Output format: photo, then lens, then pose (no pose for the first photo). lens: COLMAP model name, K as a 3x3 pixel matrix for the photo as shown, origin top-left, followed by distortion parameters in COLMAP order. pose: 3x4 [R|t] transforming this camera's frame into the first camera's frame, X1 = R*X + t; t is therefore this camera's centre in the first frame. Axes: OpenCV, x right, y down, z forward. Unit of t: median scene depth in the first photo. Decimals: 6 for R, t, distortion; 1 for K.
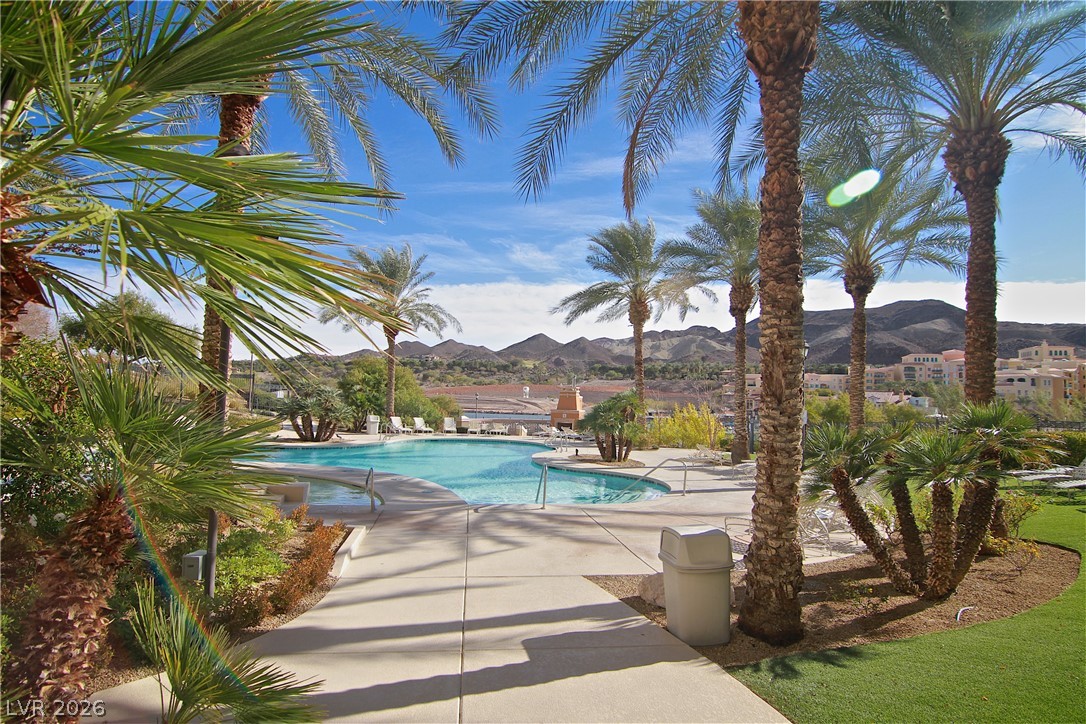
lens RADIAL K [[562.3, 0, 545.7], [0, 562.3, 365.1], [0, 0, 1]] dist [-0.000923, -0.012139]
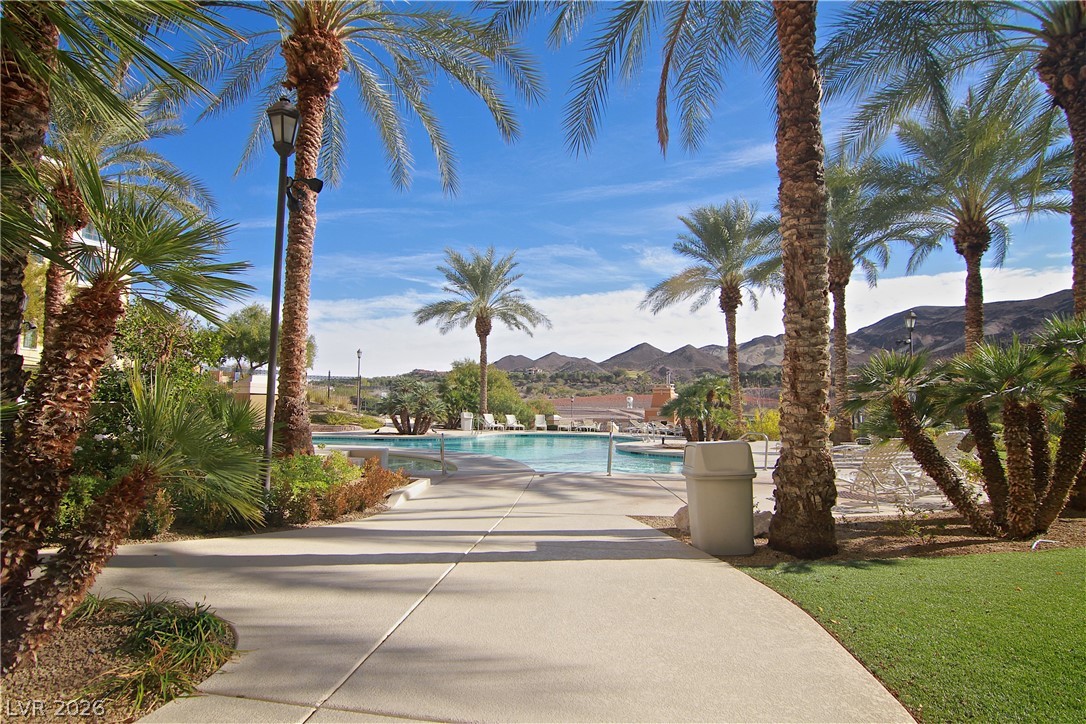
lens RADIAL K [[570.7, 0, 543.0], [0, 570.7, 362.0], [0, 0, 1]] dist [-0.001480, -0.010628]
pose [[0.982252, -0.029506, -0.185230, 0.102116], [0.024628, 0.999288, -0.028581, 0.113353], [0.185941, 0.023512, 0.982279, -0.019721]]
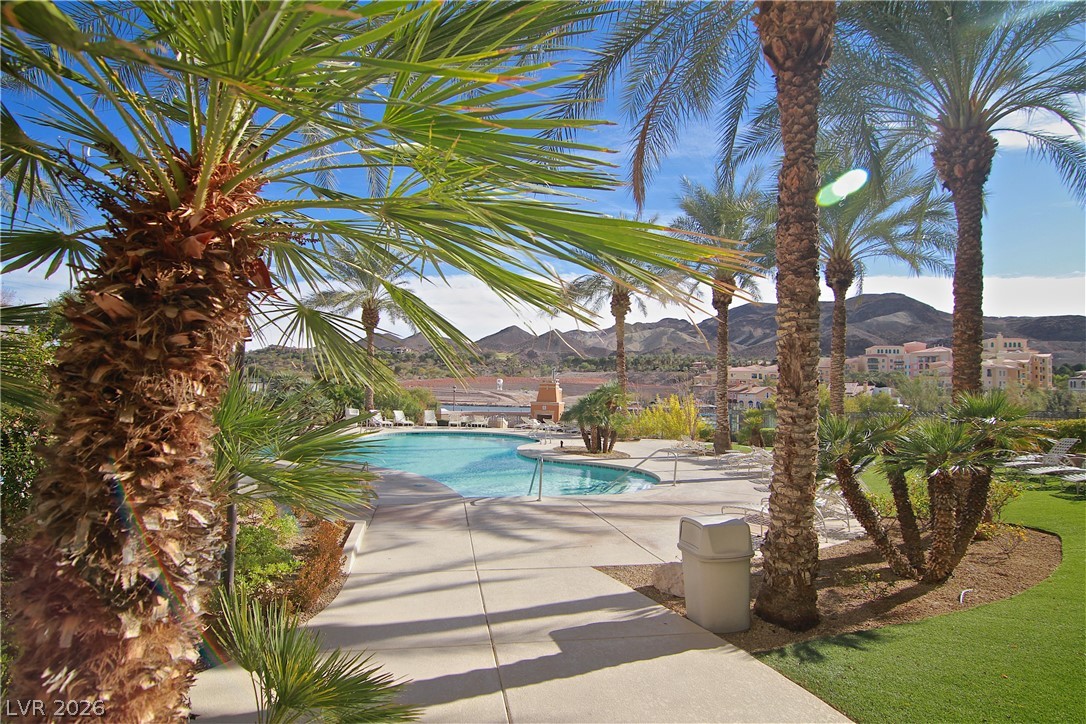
lens RADIAL K [[561.1, 0, 546.0], [0, 561.1, 365.0], [0, 0, 1]] dist [-0.000125, -0.012653]
pose [[0.998798, -0.002387, 0.048963, -0.056863], [0.001705, 0.999901, 0.013966, -0.000804], [-0.048992, -0.013865, 0.998703, 0.003821]]
